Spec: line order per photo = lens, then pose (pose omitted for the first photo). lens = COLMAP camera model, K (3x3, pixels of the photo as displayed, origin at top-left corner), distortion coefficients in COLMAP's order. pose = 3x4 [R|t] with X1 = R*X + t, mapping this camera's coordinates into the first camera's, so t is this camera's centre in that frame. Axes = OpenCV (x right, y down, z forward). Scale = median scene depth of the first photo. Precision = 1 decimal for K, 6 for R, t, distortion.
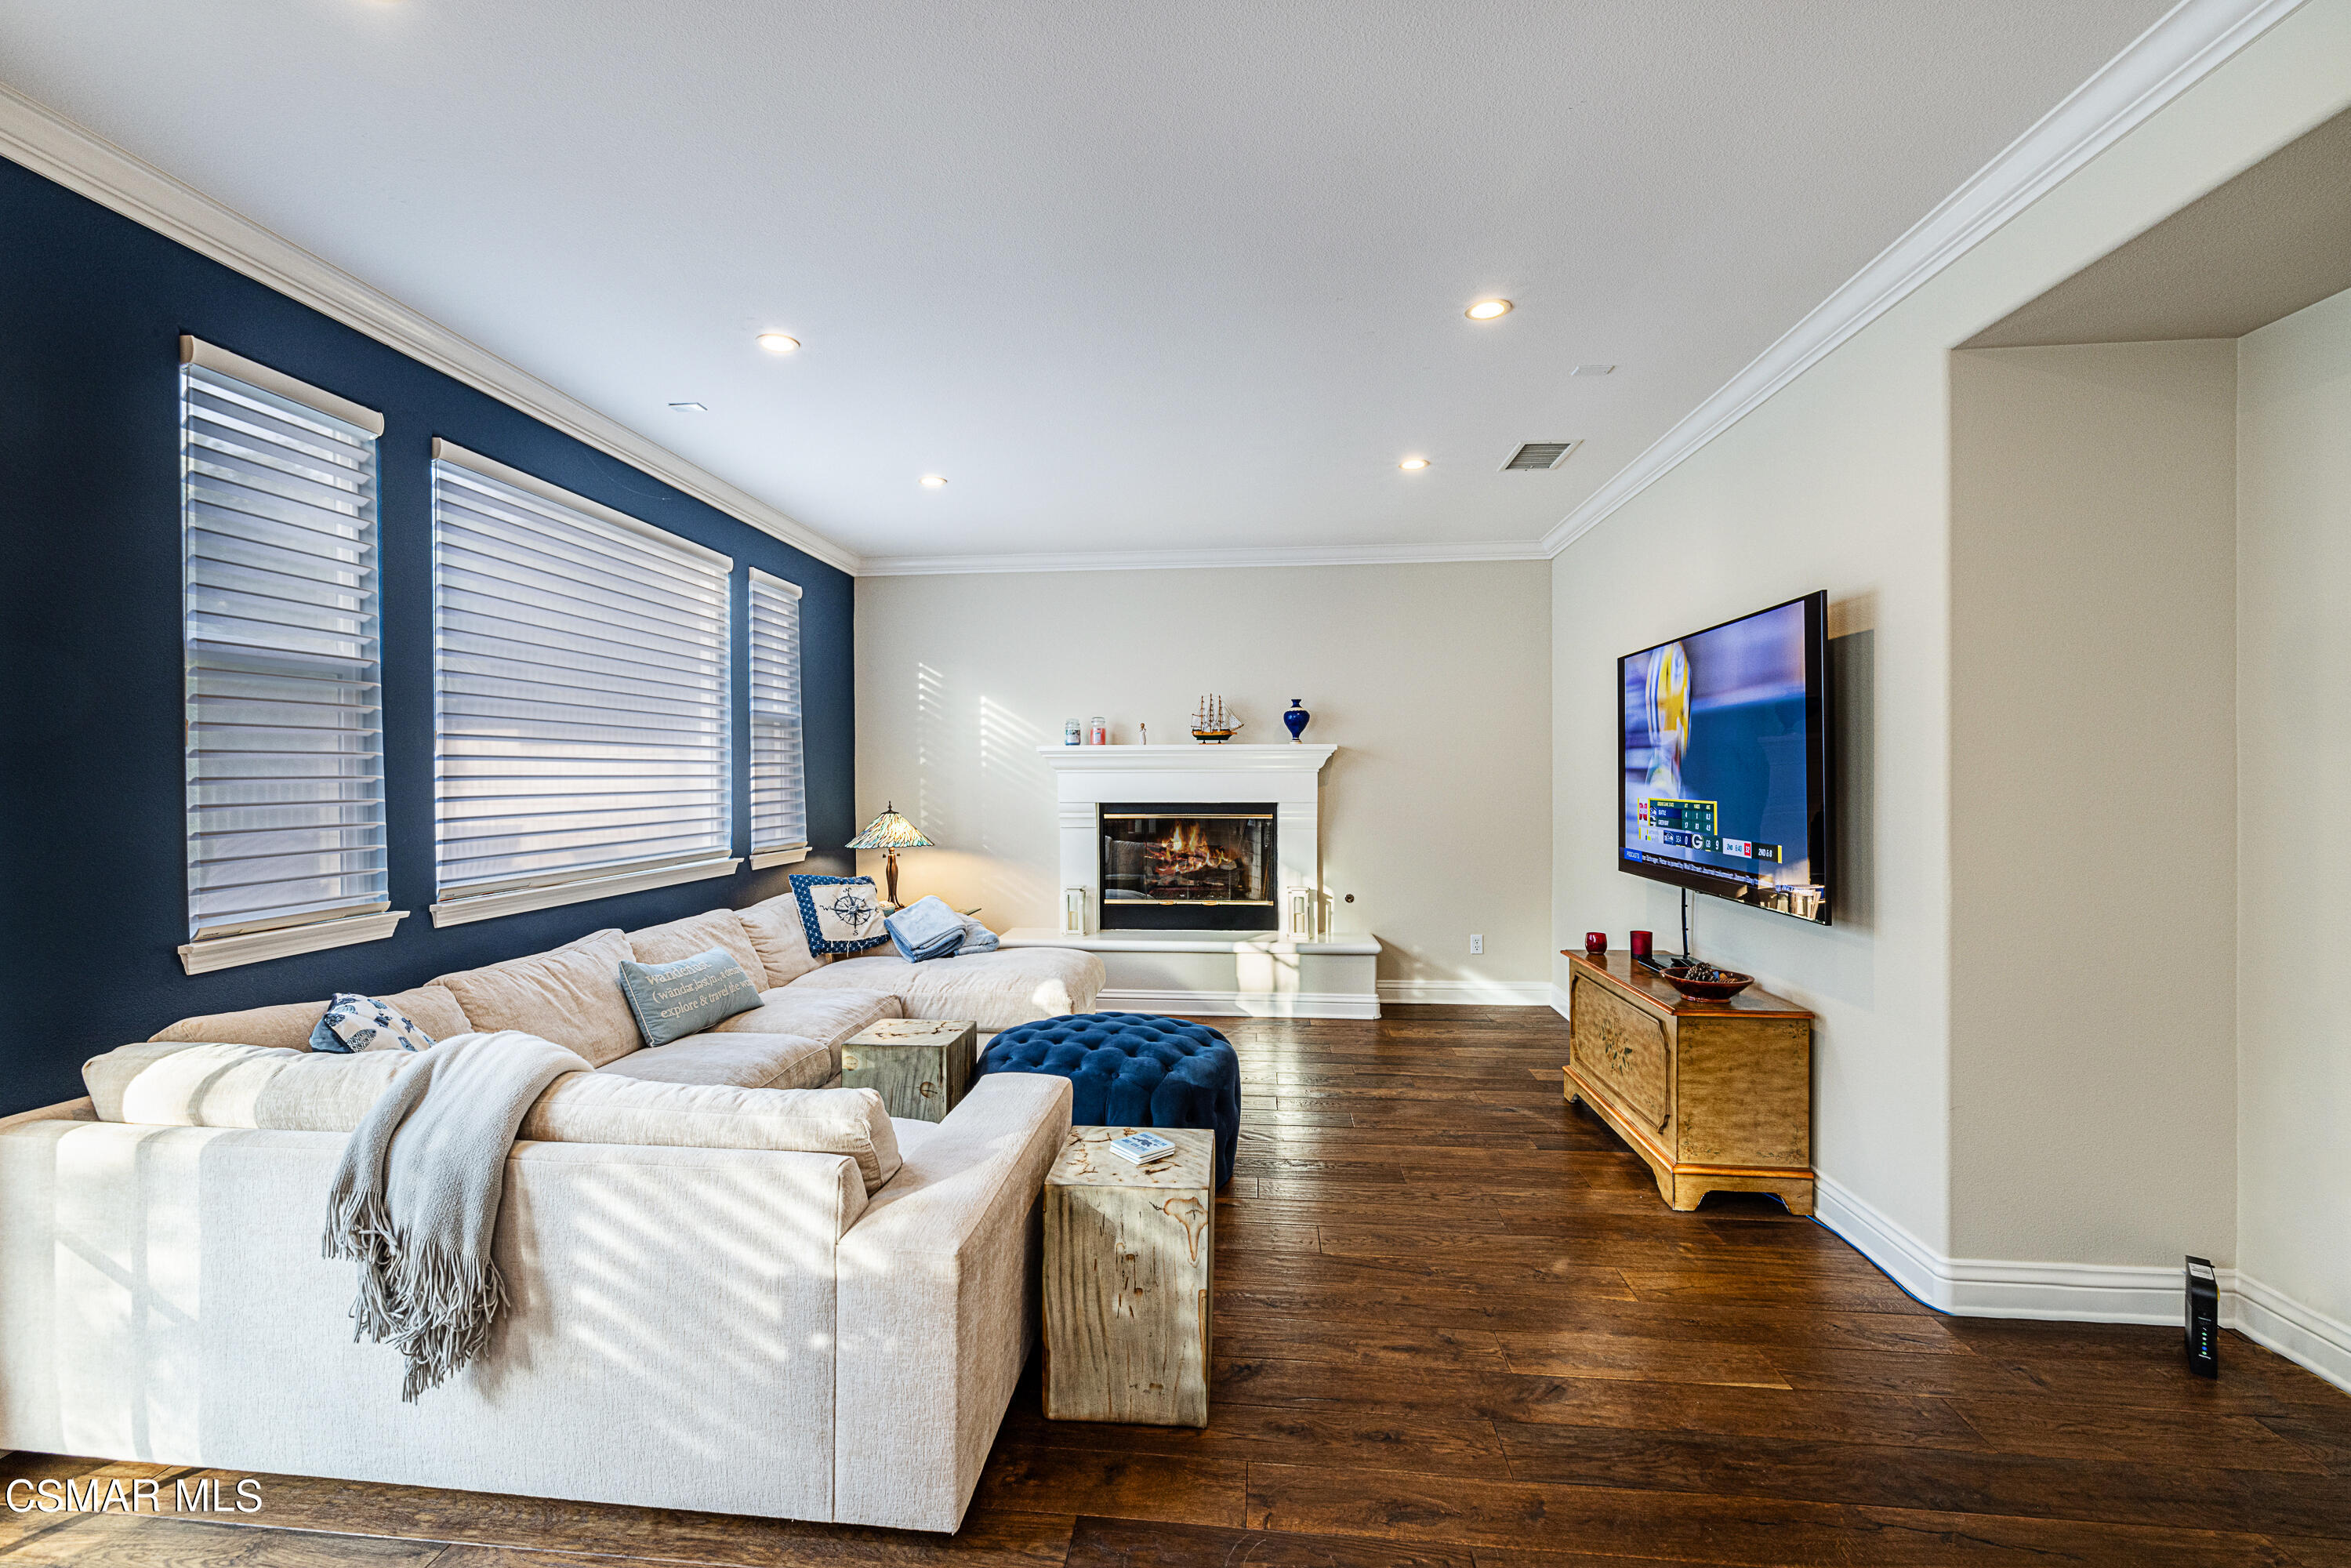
lens RADIAL K [[975.3, 0, 1188.1], [0, 975.3, 788.9], [0, 0, 1]] dist [-0.000017, 0.000345]
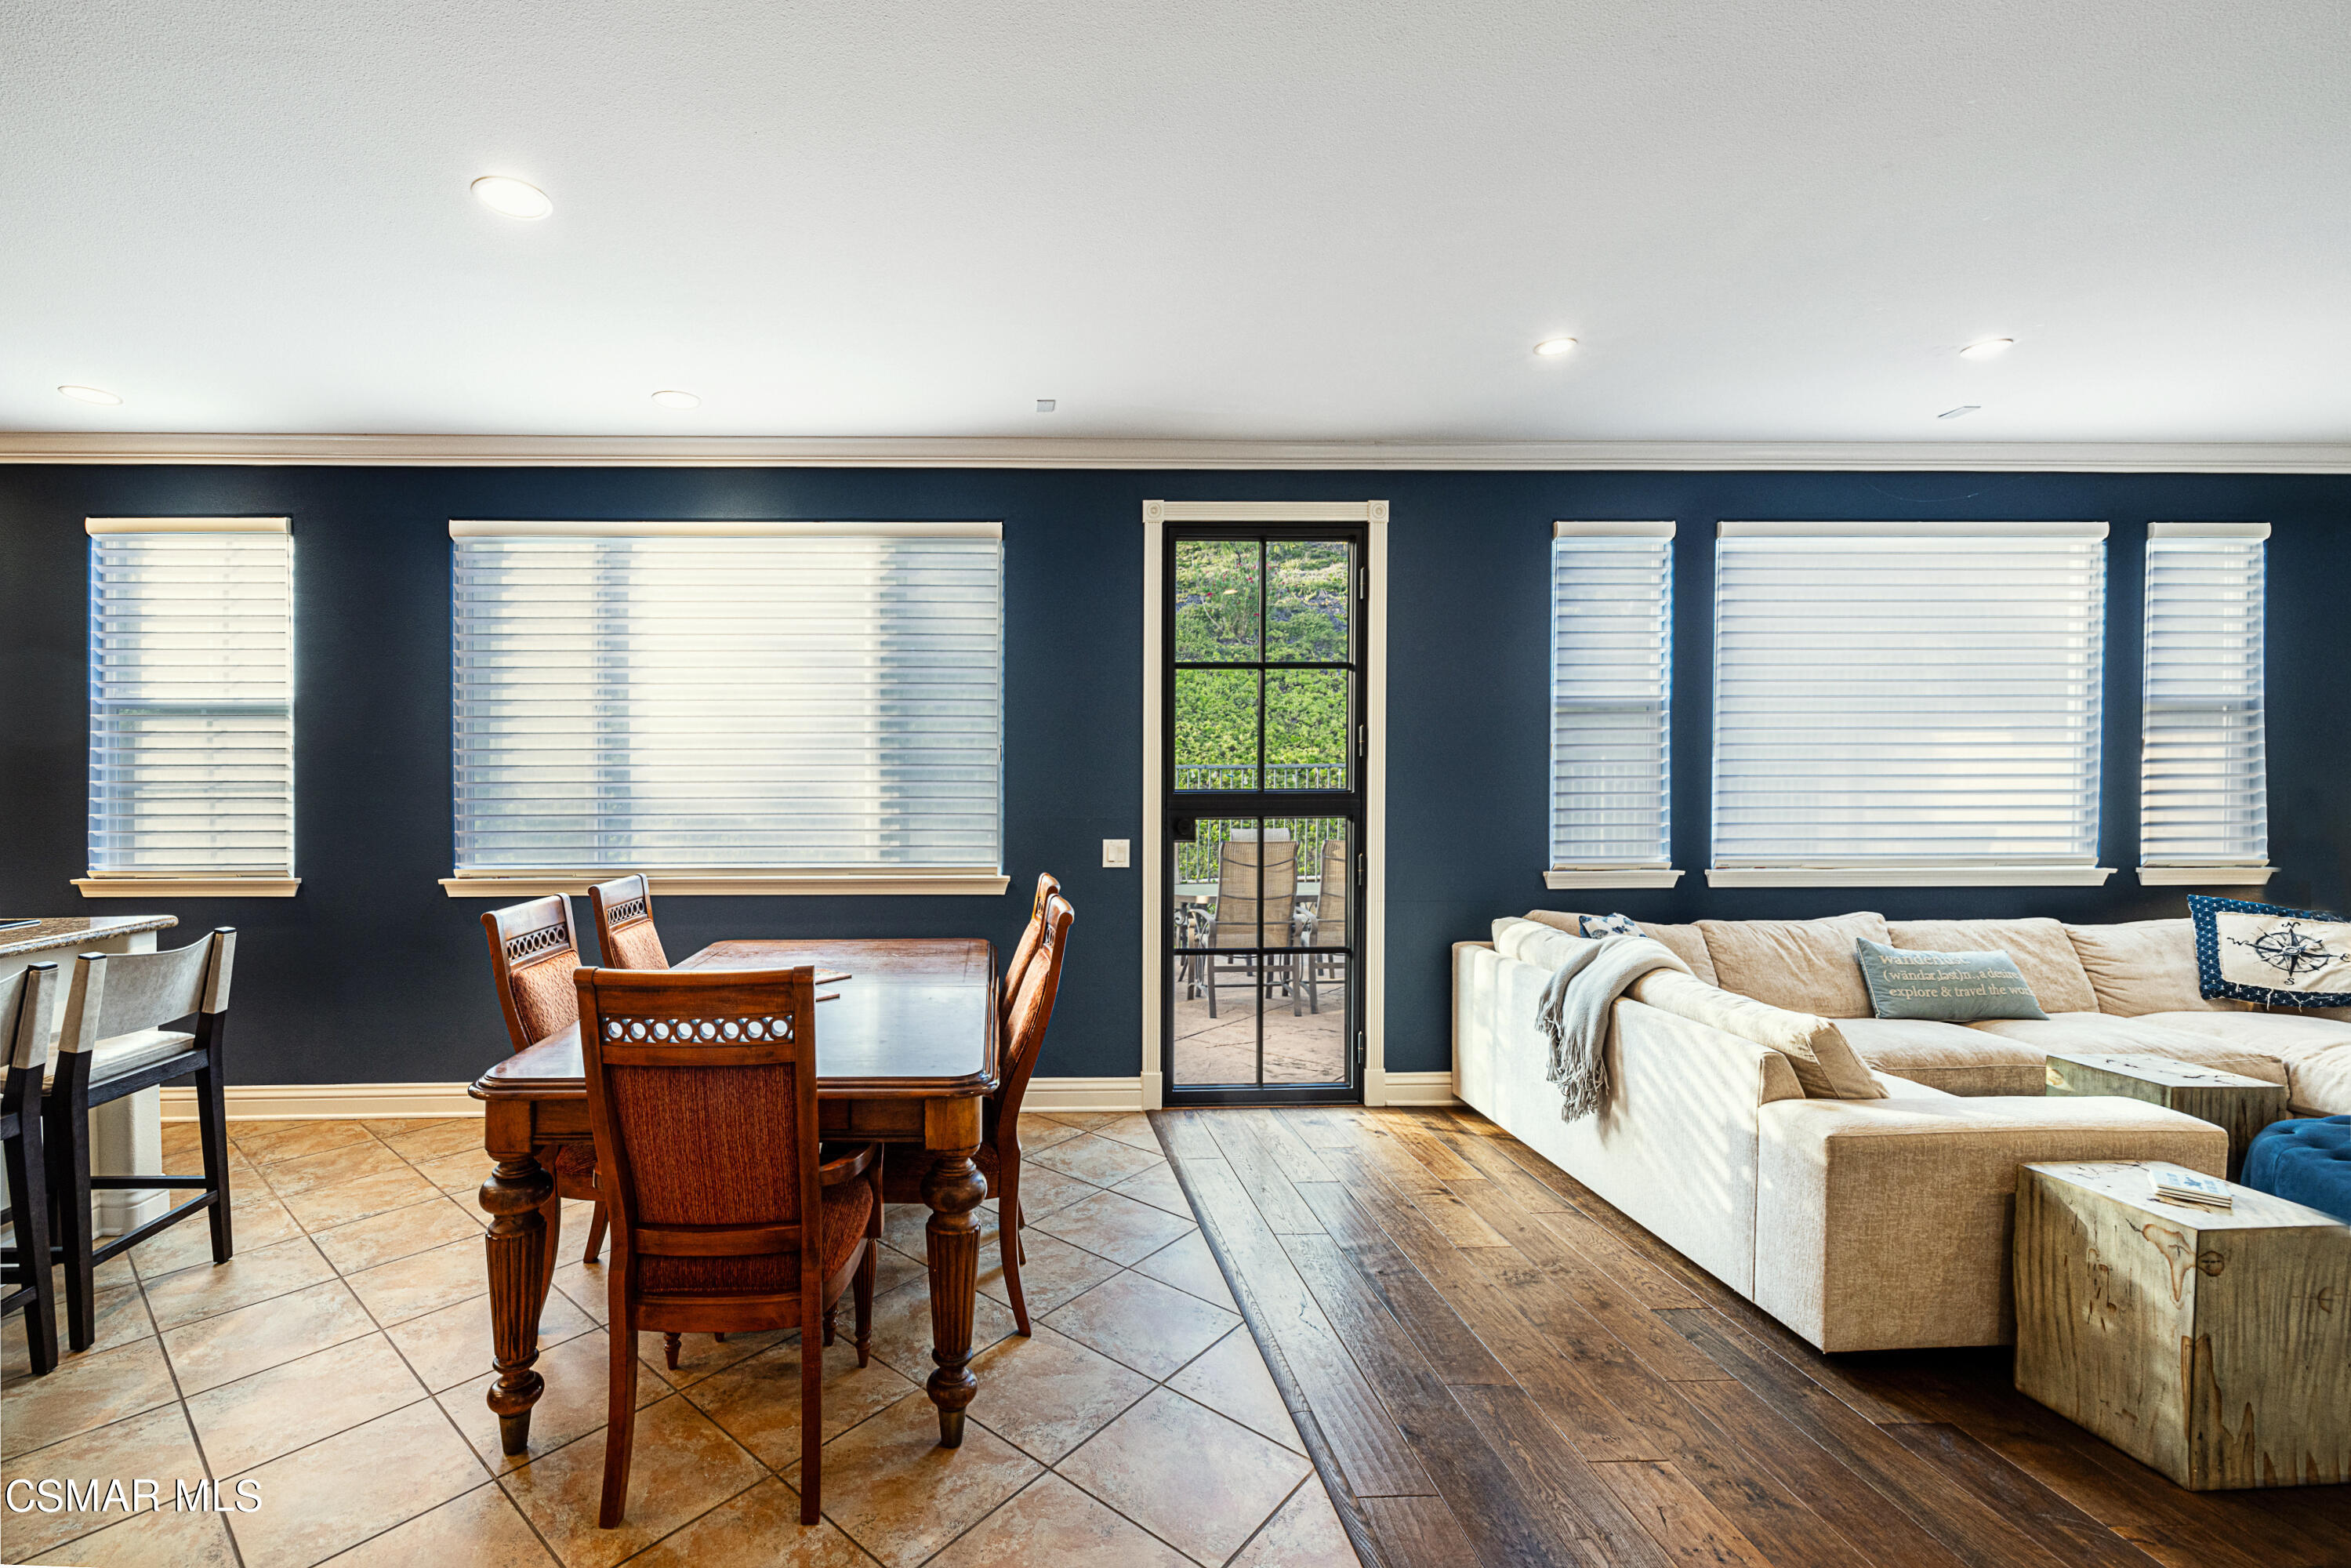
lens RADIAL K [[975.3, 0, 1170.5], [0, 975.3, 788.3], [0, 0, 1]] dist [-0.000017, 0.000345]
pose [[0.267937, 0.011048, -0.963373, 0.616487], [-0.010512, 0.999908, 0.008543, 0.002517], [0.963379, 0.007838, 0.268028, -0.159832]]
